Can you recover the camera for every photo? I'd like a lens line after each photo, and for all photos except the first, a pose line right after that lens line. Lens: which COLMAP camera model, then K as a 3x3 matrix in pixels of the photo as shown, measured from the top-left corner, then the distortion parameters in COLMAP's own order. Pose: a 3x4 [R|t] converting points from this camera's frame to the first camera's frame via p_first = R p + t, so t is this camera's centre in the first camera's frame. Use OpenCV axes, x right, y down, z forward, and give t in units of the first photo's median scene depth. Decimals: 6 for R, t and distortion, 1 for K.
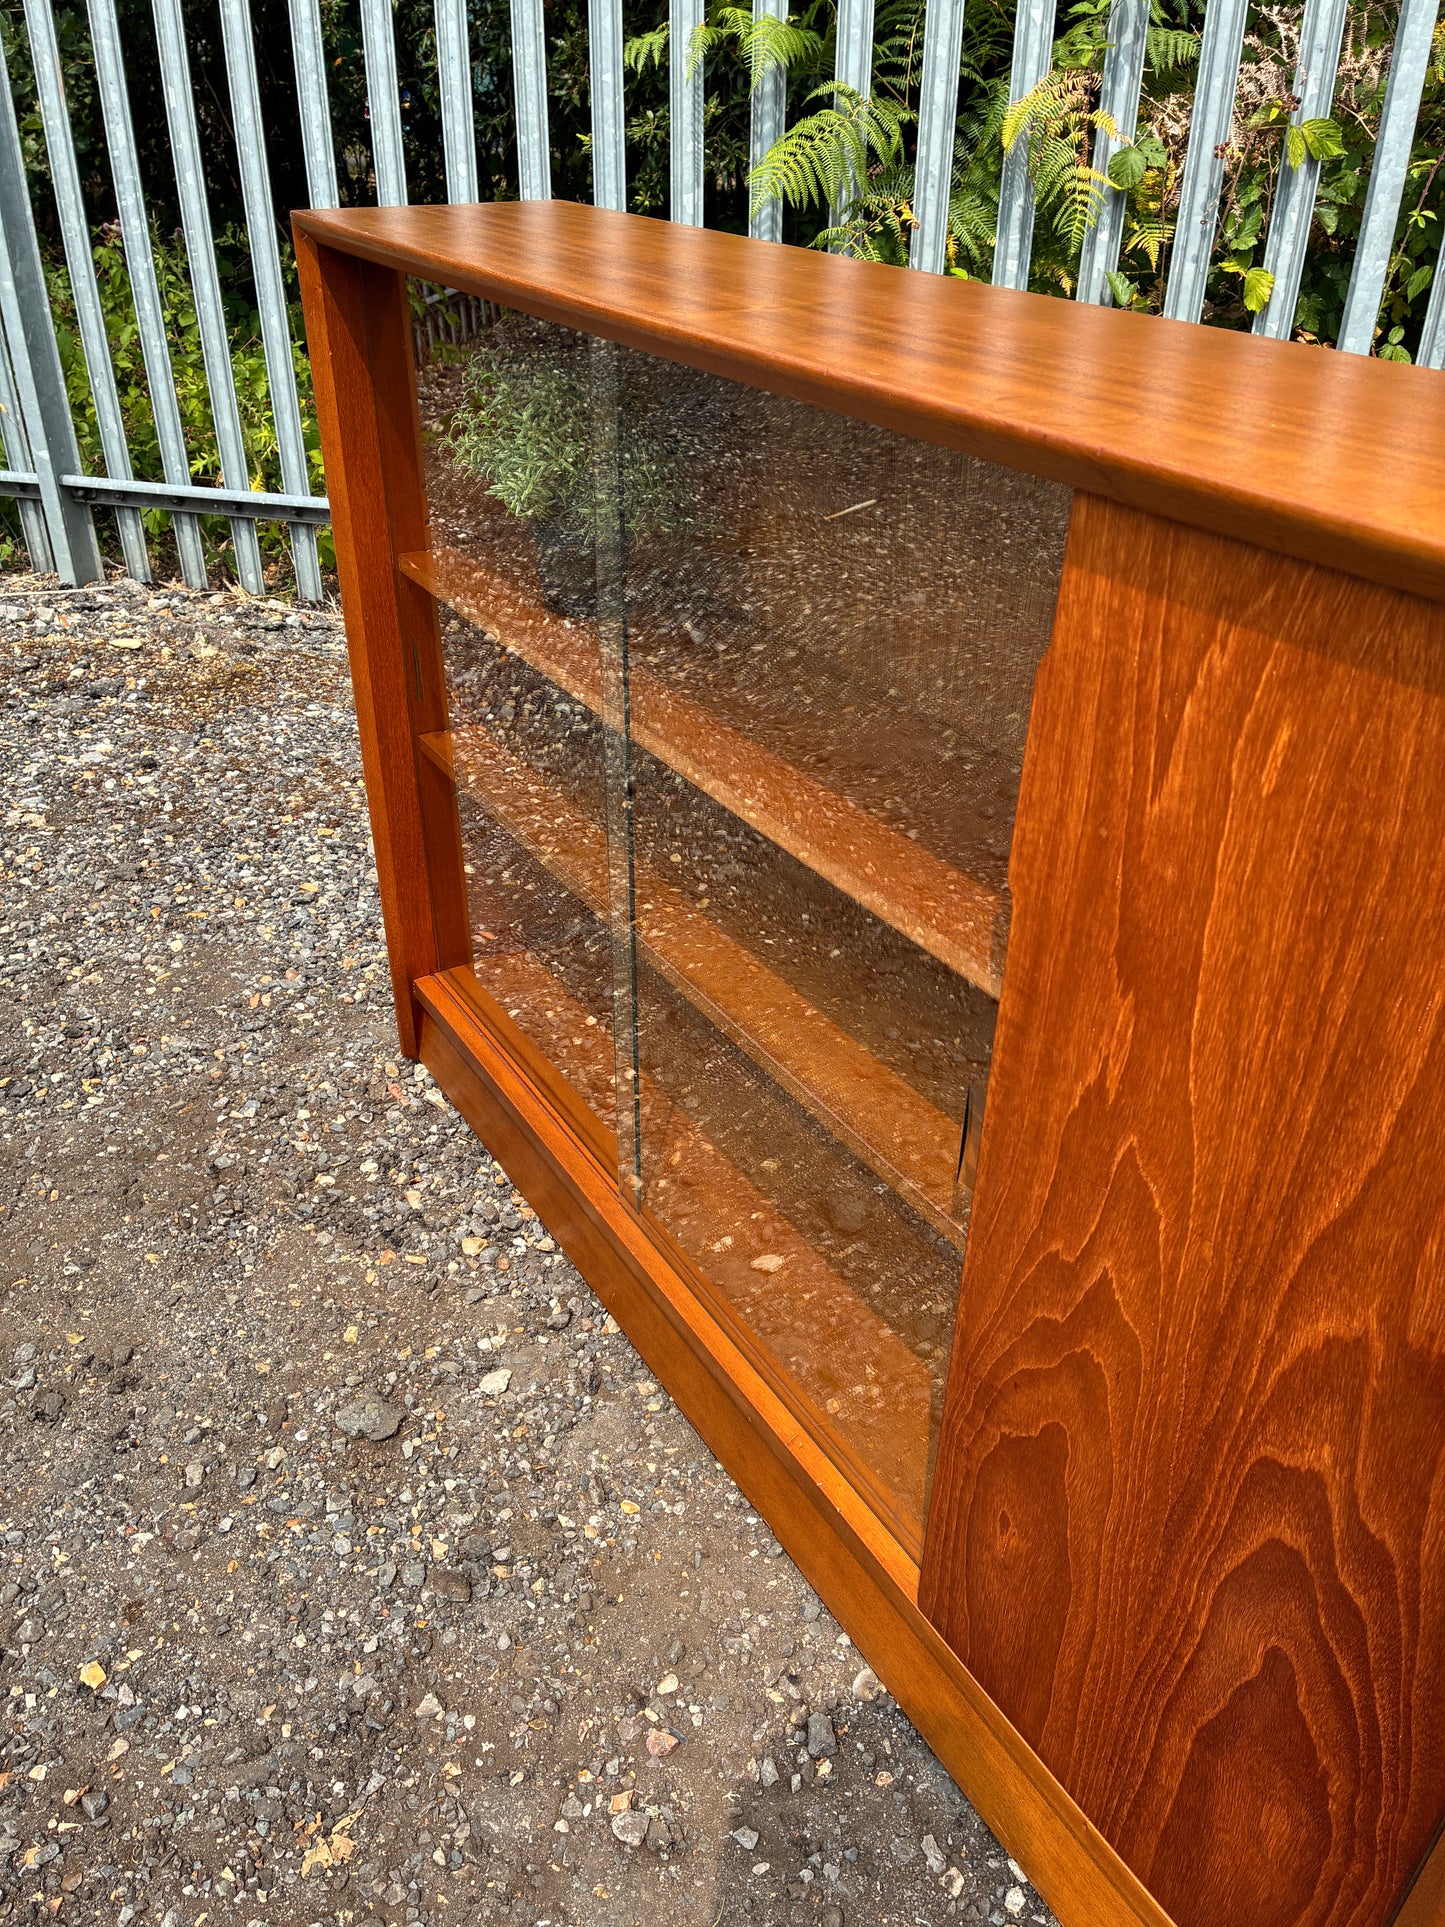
lens RADIAL K [[1472.0, 0, 713.9], [0, 1472.0, 957.1], [0, 0, 1]] dist [0.036662, -0.028432]
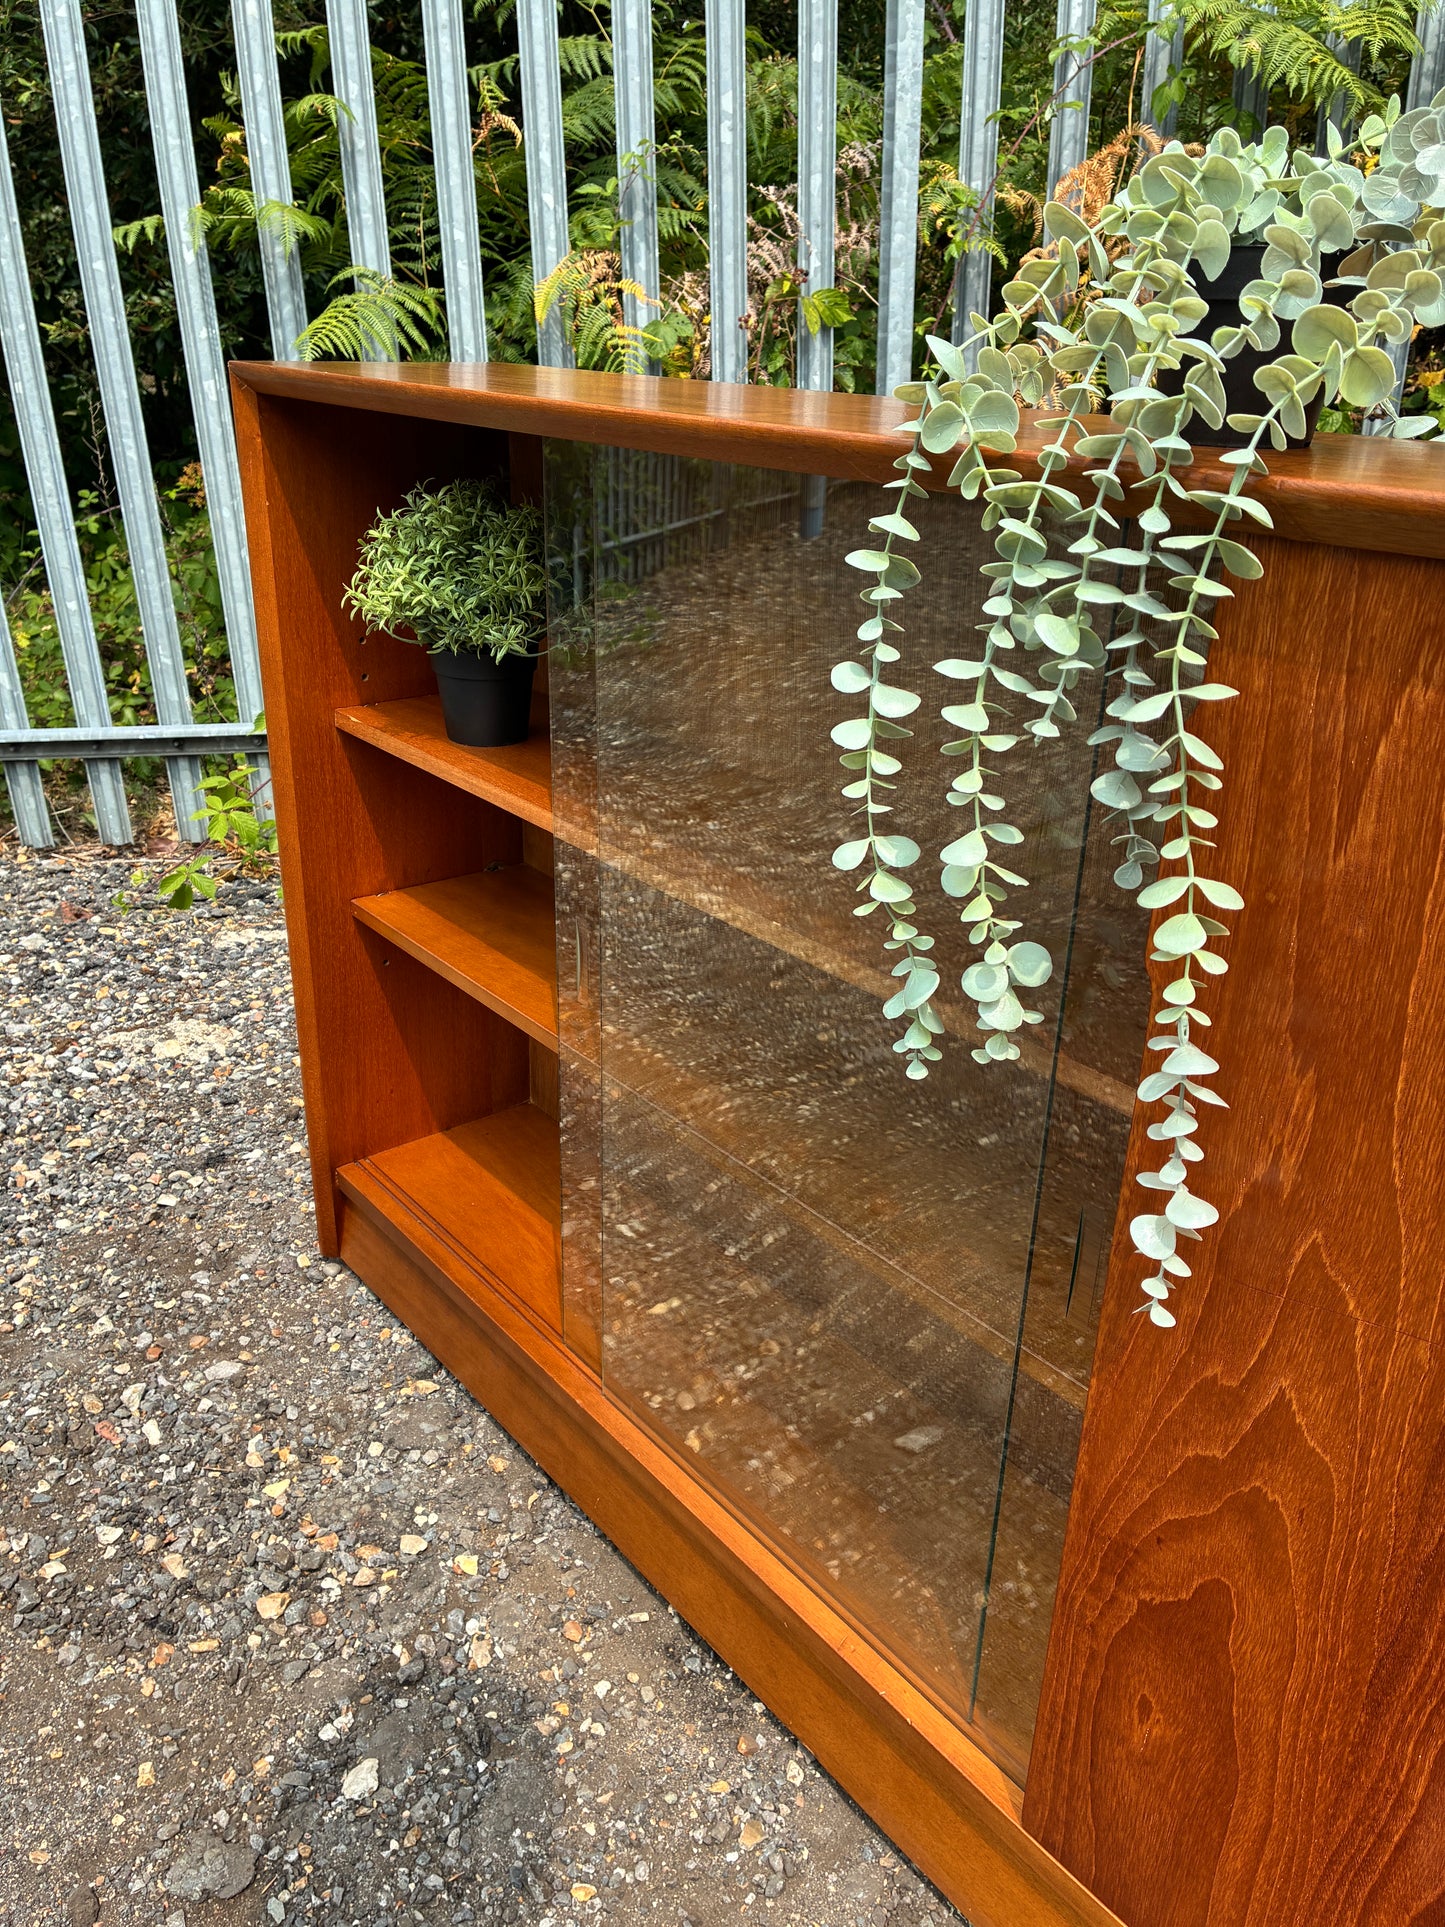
lens RADIAL K [[1465.4, 0, 714.1], [0, 1465.4, 959.9], [0, 0, 1]] dist [0.077058, -0.091197]
pose [[0.937978, -0.159429, 0.307861, -0.141263], [0.192571, 0.977996, -0.080250, -0.037382], [-0.288293, 0.134558, 0.948041, 0.134111]]
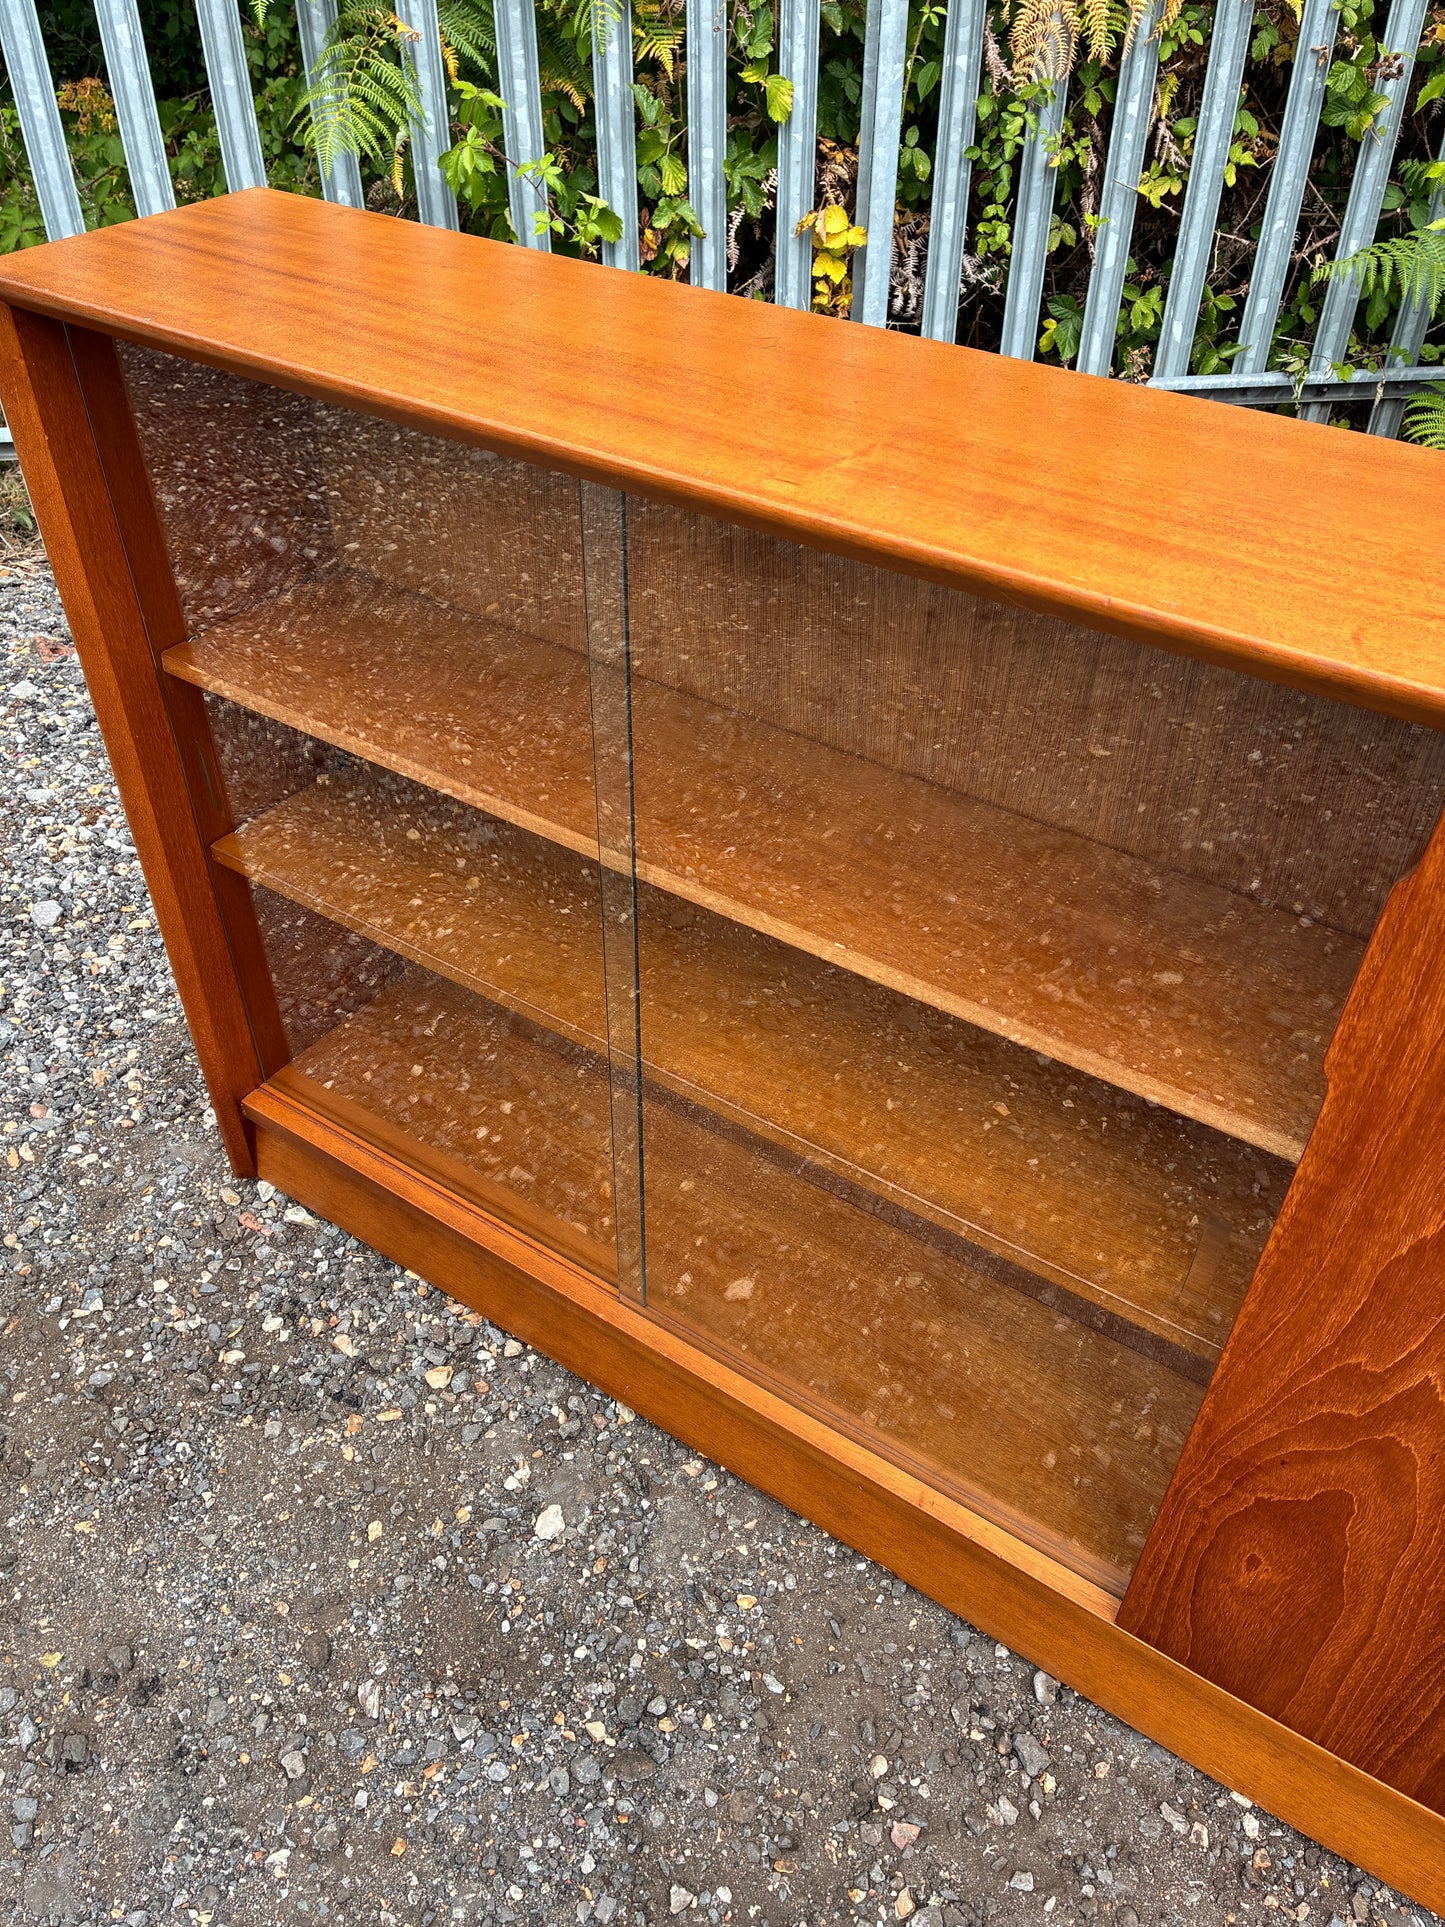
lens RADIAL K [[1460.2, 0, 711.9], [0, 1460.2, 960.1], [0, 0, 1]] dist [0.086998, -0.120021]
pose [[0.911825, -0.264521, 0.314013, -0.246405], [0.212623, 0.958483, 0.190005, -0.208660], [-0.351236, -0.106485, 0.930212, 0.118439]]
